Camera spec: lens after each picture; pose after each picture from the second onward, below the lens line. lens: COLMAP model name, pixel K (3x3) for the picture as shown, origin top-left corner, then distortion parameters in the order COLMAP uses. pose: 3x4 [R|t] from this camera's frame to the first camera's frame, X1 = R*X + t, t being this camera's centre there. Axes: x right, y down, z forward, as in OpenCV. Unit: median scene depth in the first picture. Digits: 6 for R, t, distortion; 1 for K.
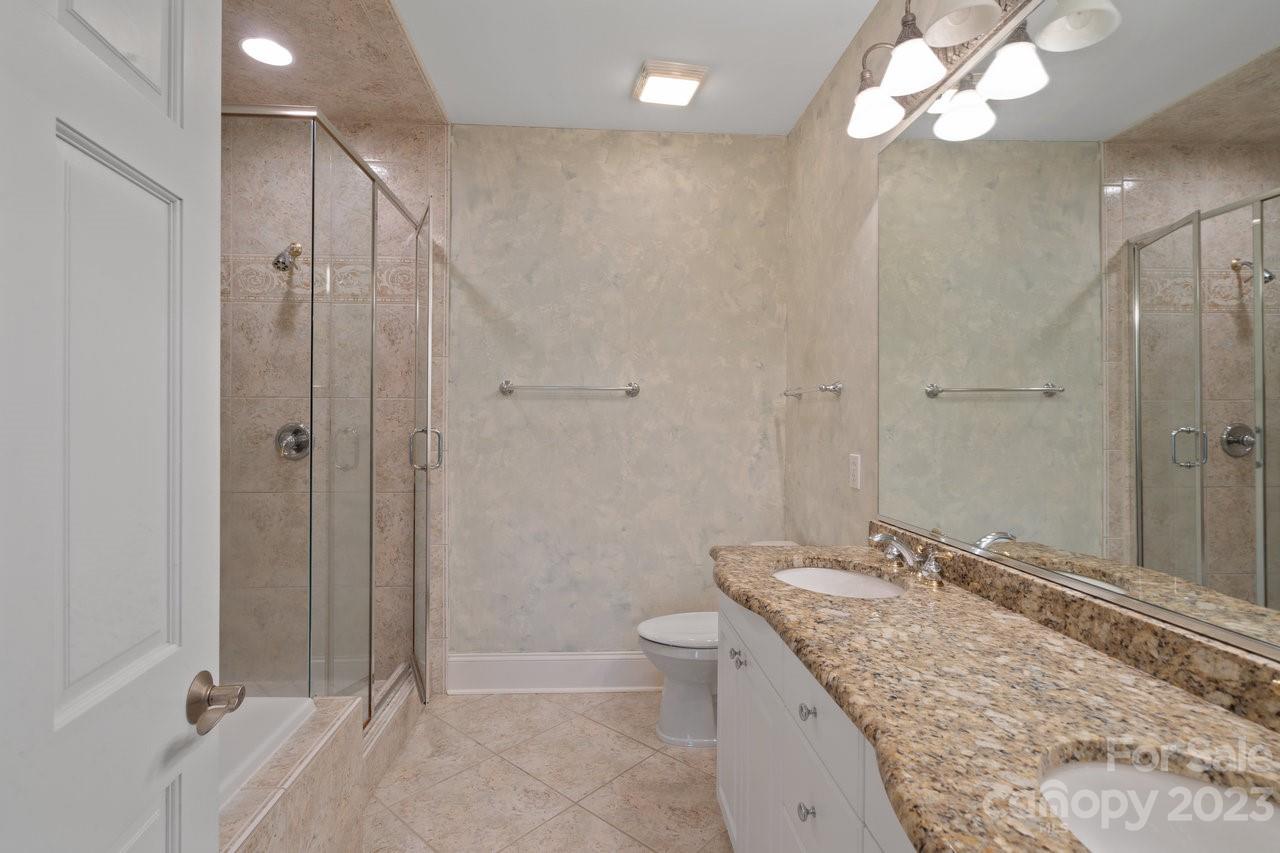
lens RADIAL K [[591.6, 0, 627.8], [0, 591.6, 418.3], [0, 0, 1]] dist [0.000416, 0.001187]
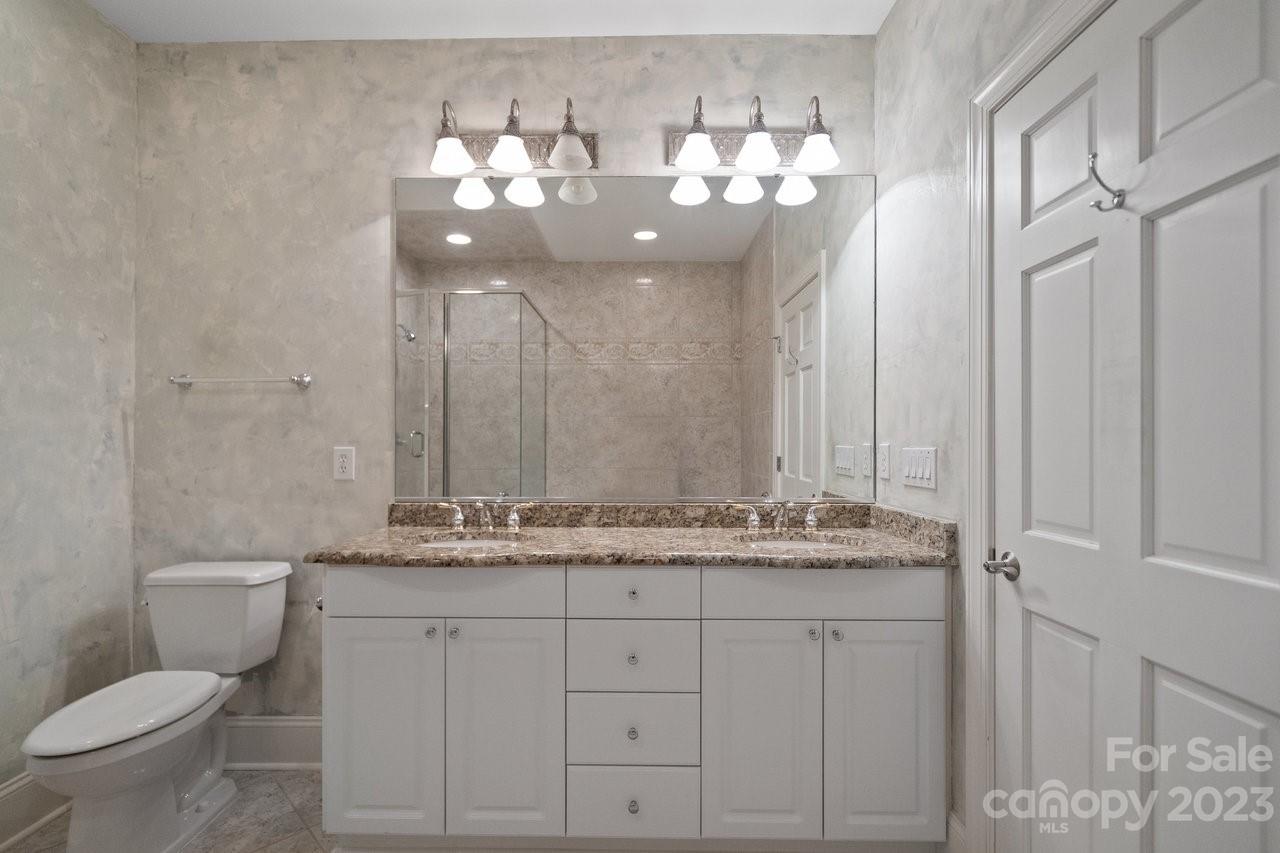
lens RADIAL K [[591.6, 0, 626.9], [0, 591.6, 435.1], [0, 0, 1]] dist [0.000416, 0.001187]
pose [[0.096392, 0.005008, 0.995331, -0.434461], [-0.006894, 0.999967, -0.004364, 0.029170], [-0.995320, -0.006441, 0.096423, 0.295361]]
